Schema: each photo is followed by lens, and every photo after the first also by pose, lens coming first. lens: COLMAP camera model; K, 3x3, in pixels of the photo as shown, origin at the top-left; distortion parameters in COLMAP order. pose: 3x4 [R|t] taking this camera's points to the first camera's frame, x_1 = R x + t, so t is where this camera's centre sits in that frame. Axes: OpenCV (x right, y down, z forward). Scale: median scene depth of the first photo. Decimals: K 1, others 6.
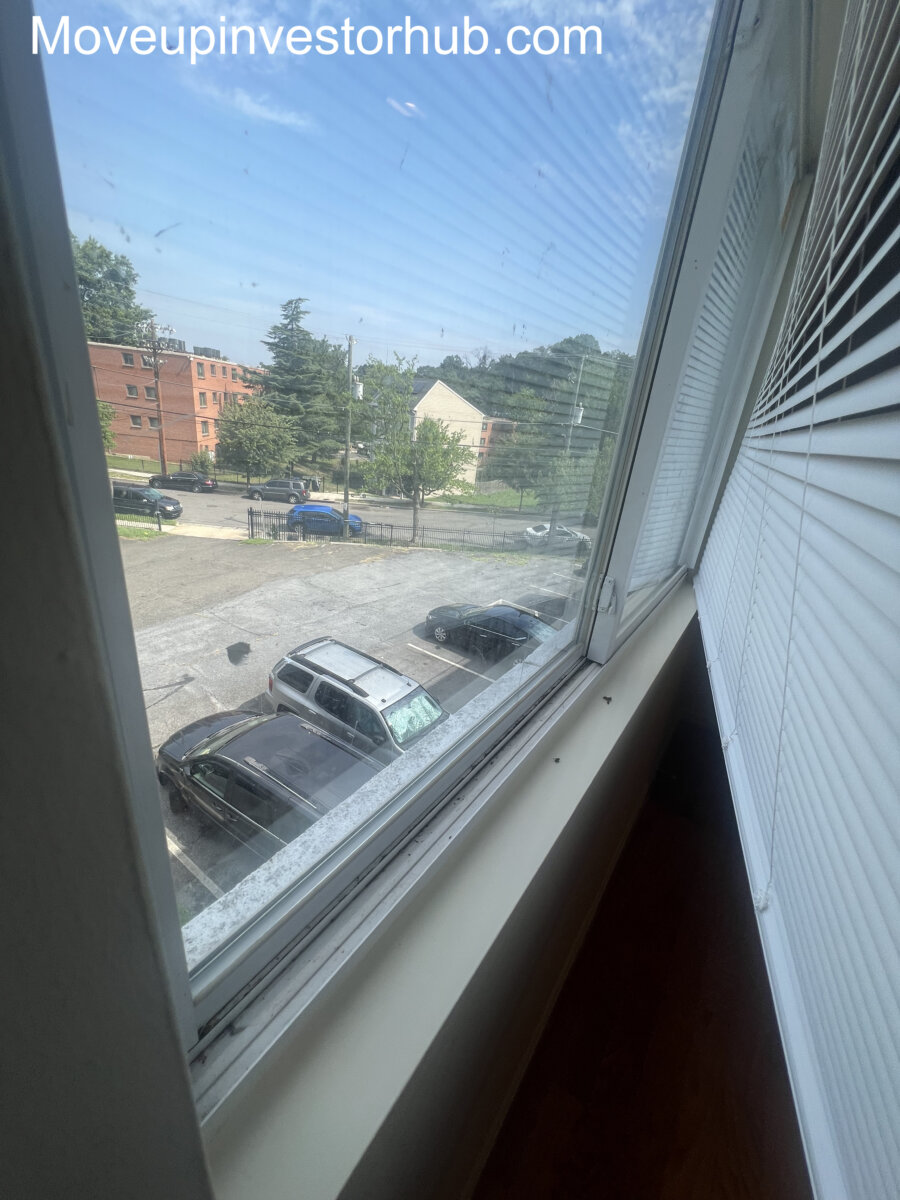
lens RADIAL K [[479.0, 0, 450.2], [0, 479.0, 597.8], [0, 0, 1]] dist [-0.002211, 0.000430]
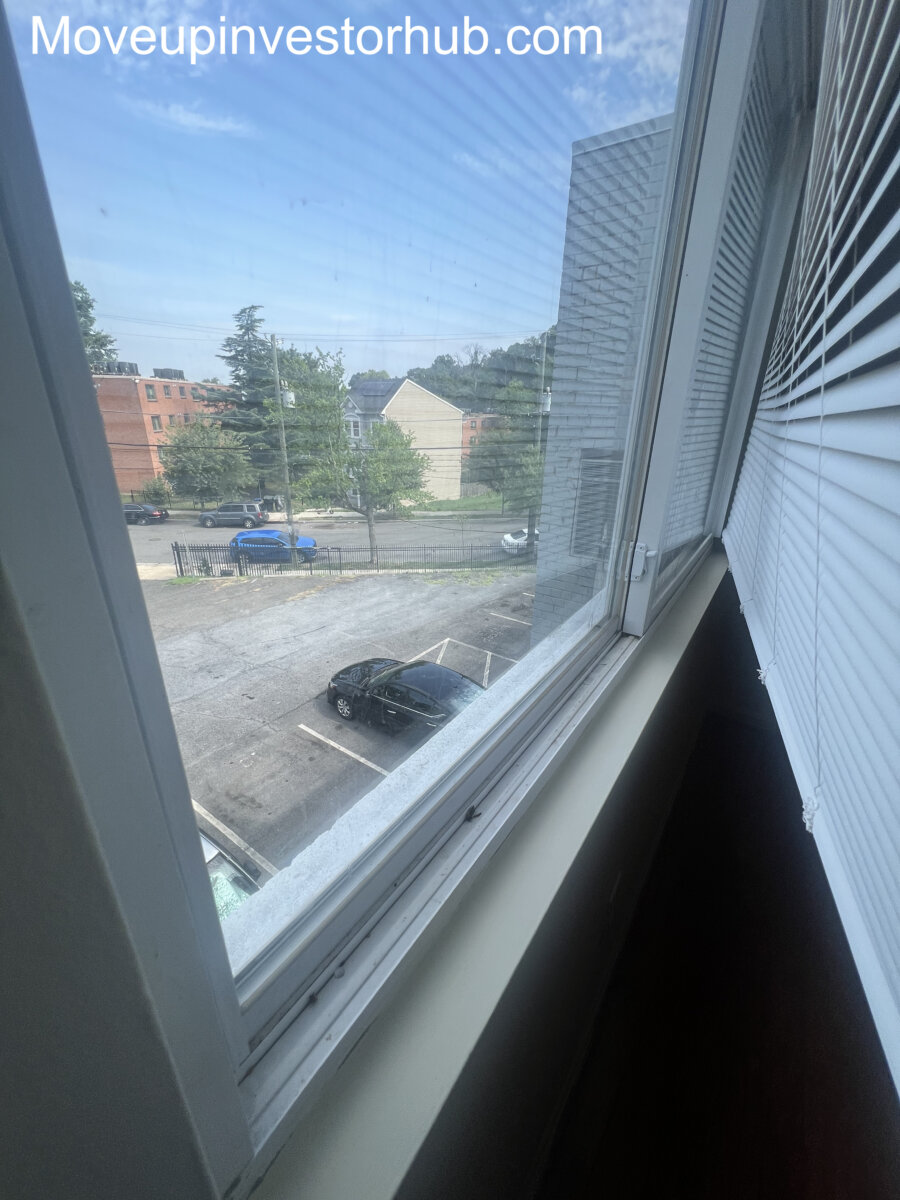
lens RADIAL K [[479.0, 0, 448.4], [0, 479.0, 600.0], [0, 0, 1]] dist [-0.002211, 0.000430]
pose [[0.996341, -0.077415, -0.036208, 0.073082], [0.077517, 0.996990, 0.001423, -0.031917], [0.035989, -0.004224, 0.999343, 0.099843]]
